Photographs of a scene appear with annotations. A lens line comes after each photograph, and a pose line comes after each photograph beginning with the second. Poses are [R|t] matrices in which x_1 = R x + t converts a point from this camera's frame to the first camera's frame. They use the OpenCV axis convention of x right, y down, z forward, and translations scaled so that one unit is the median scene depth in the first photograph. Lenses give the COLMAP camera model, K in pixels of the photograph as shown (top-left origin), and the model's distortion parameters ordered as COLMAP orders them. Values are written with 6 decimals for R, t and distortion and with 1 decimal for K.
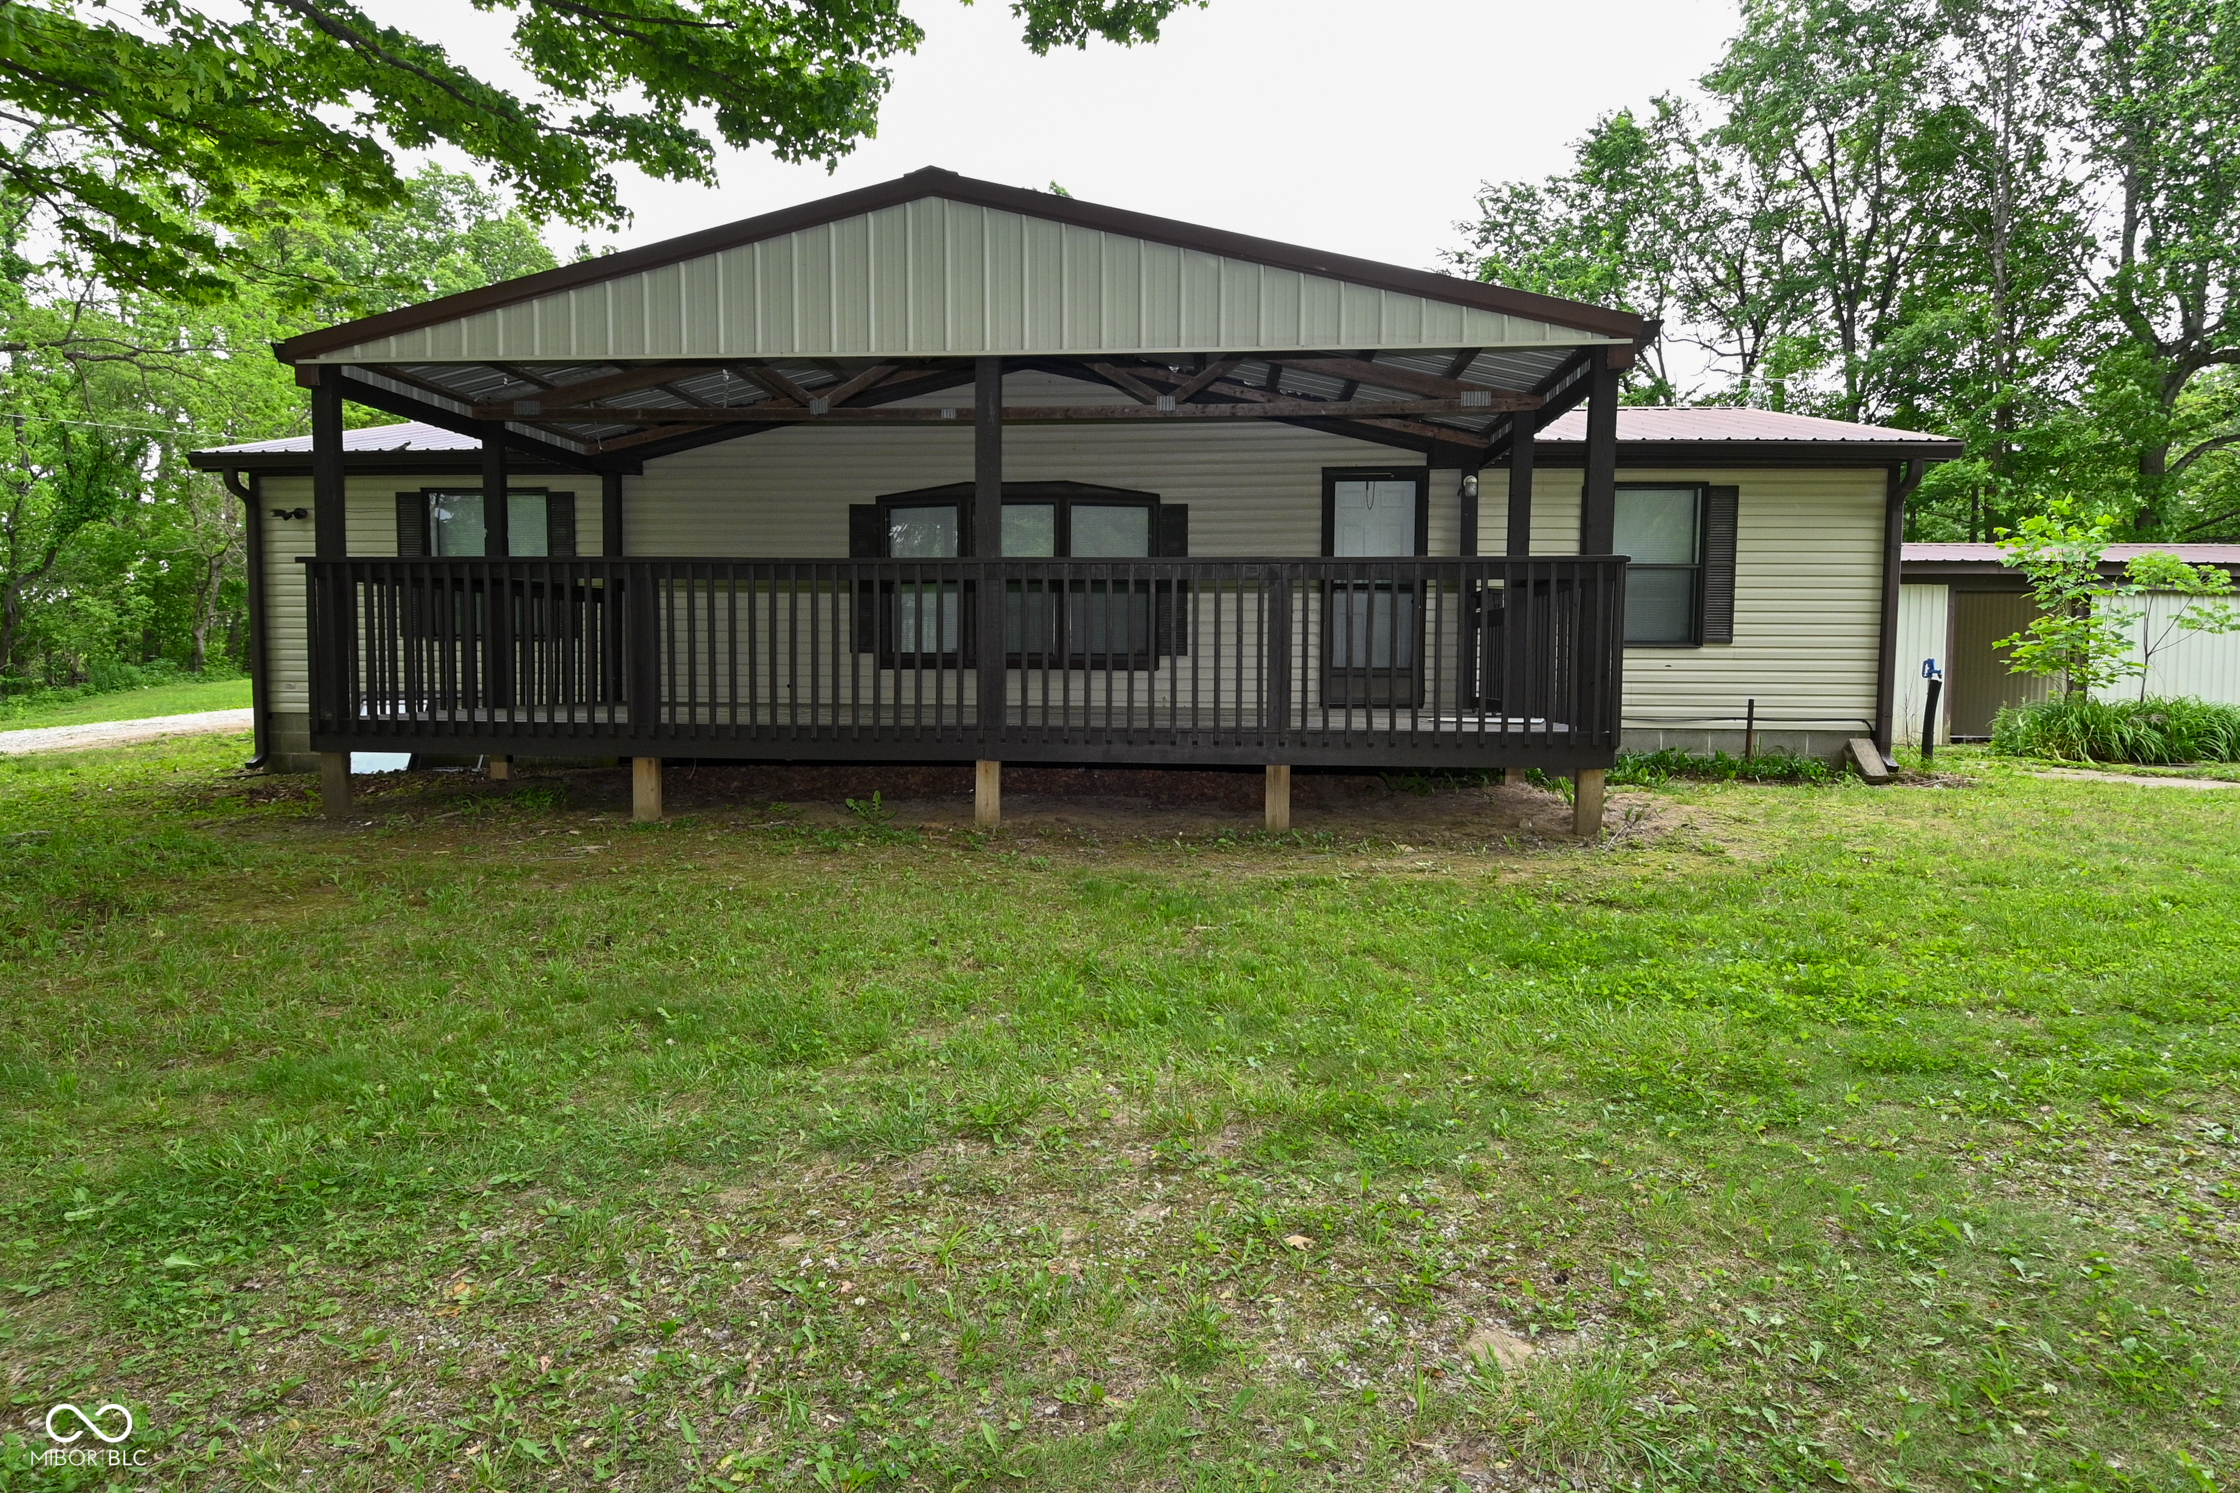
lens RADIAL K [[1189.3, 0, 1113.0], [0, 1189.3, 728.8], [0, 0, 1]] dist [0.014998, -0.026509]
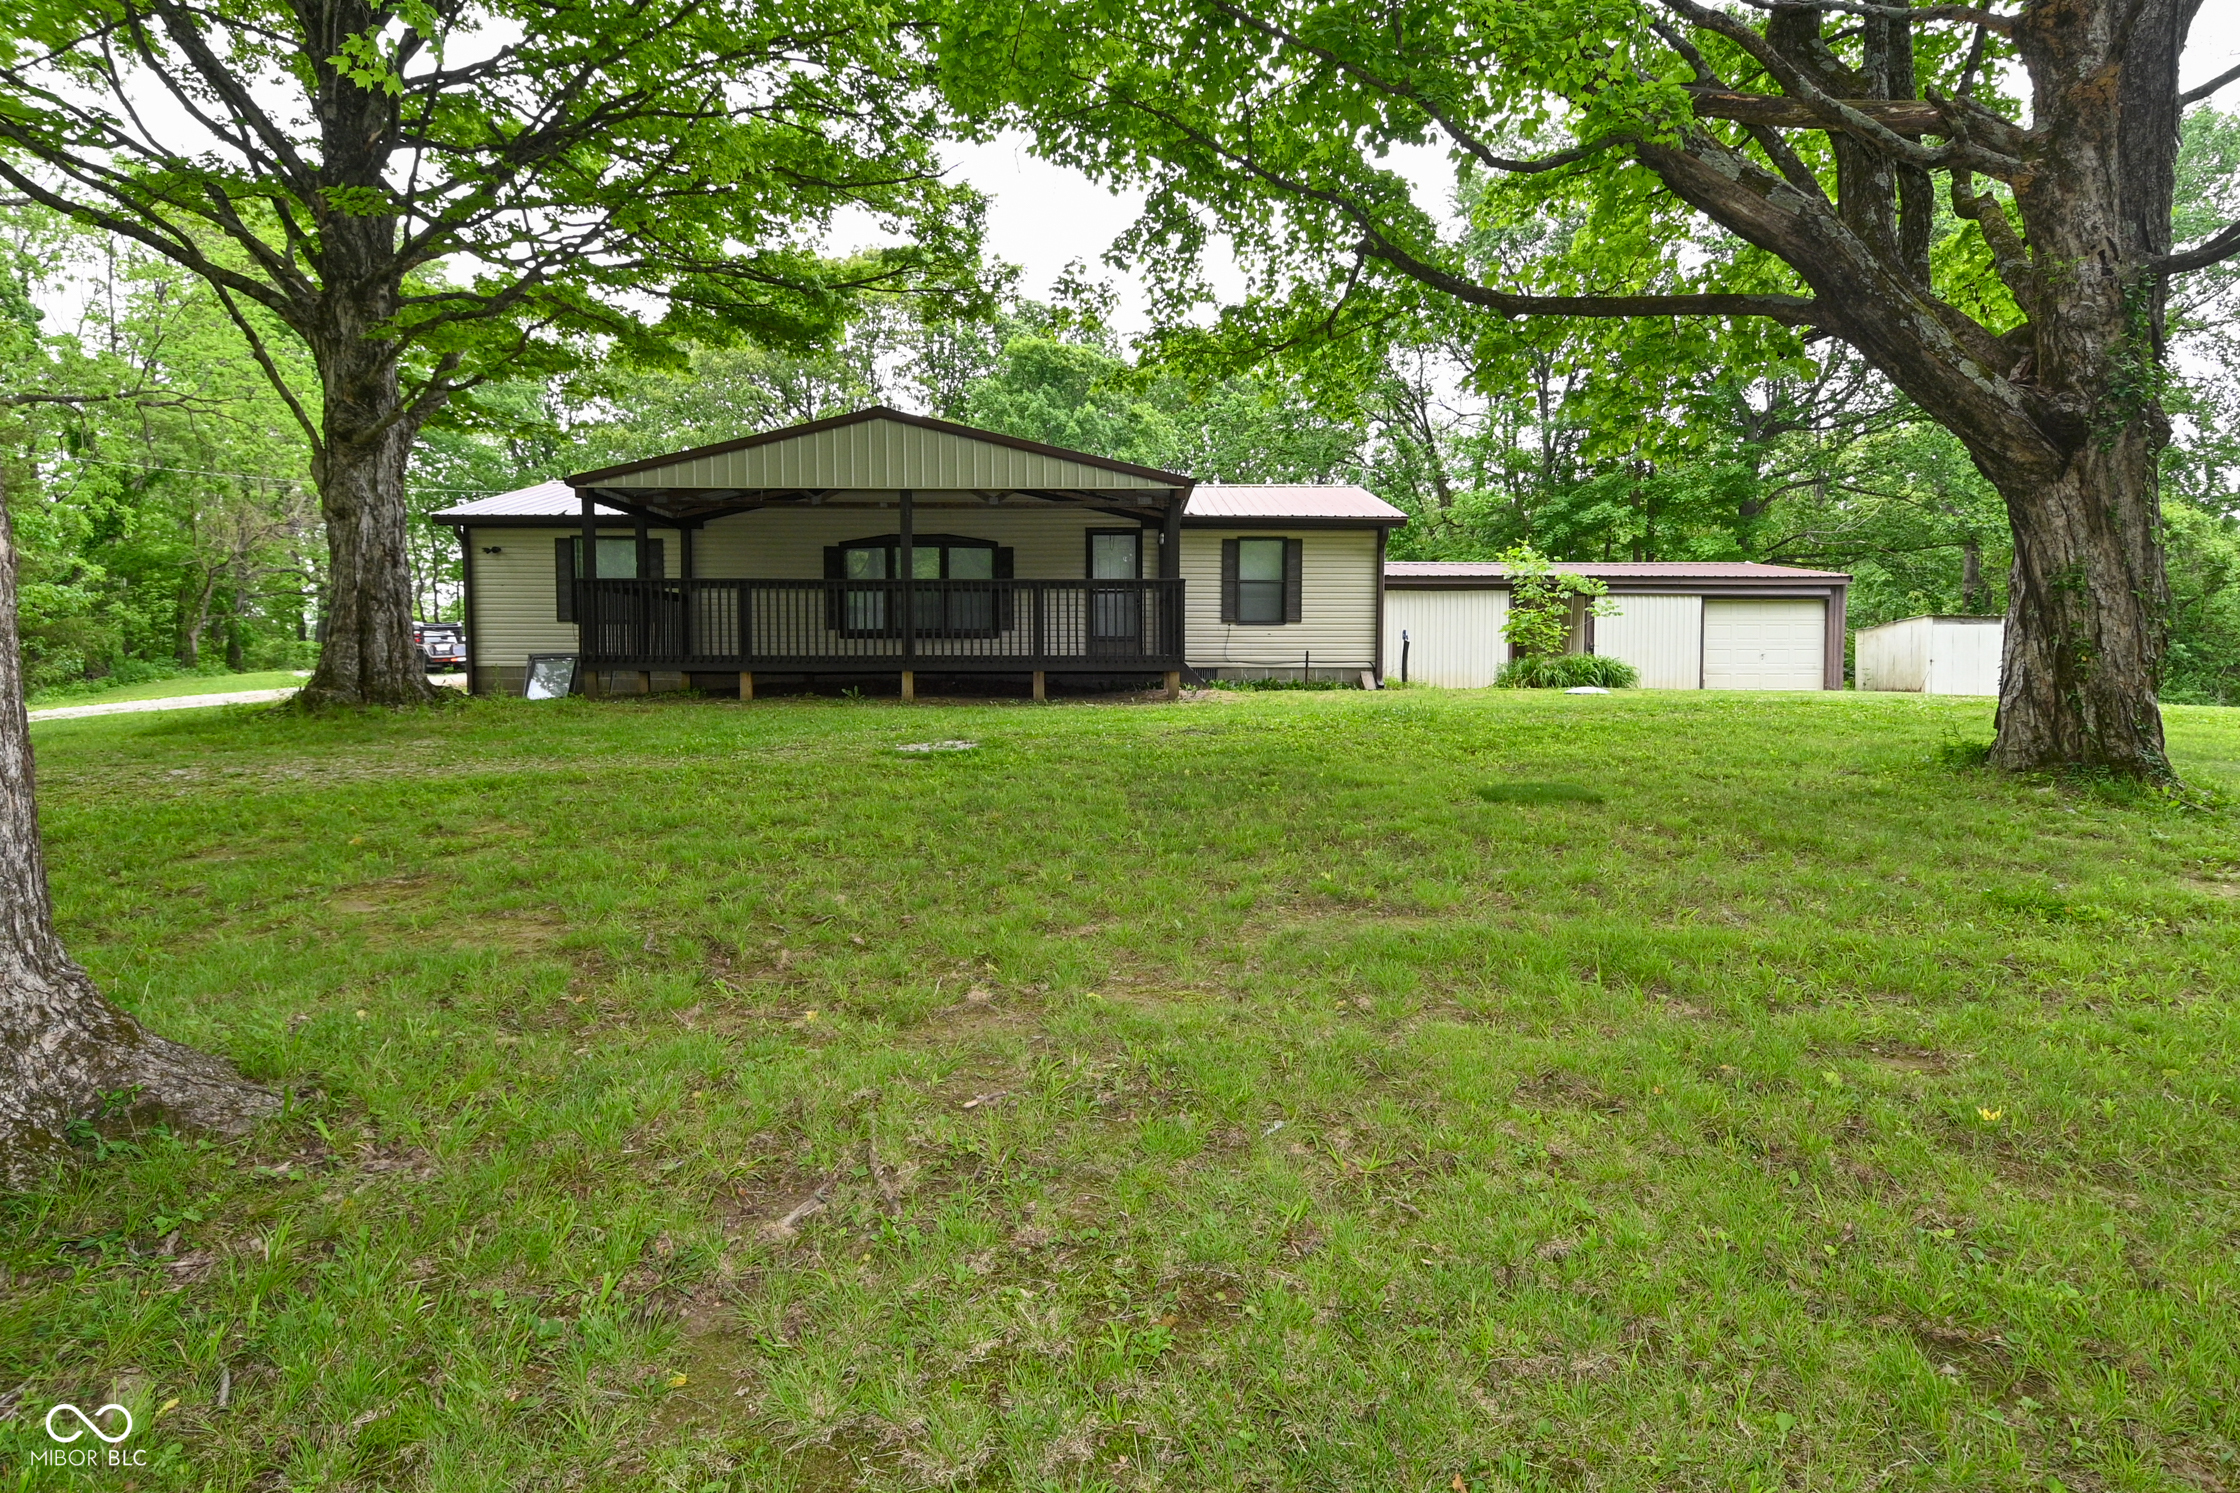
lens RADIAL K [[1189.3, 0, 1113.0], [0, 1189.3, 728.8], [0, 0, 1]] dist [0.014998, -0.026509]
pose [[0.996047, -0.011324, 0.088098, 0.051933], [0.011823, 0.999917, -0.005143, 0.103287], [-0.088032, 0.006165, 0.996099, -0.846905]]
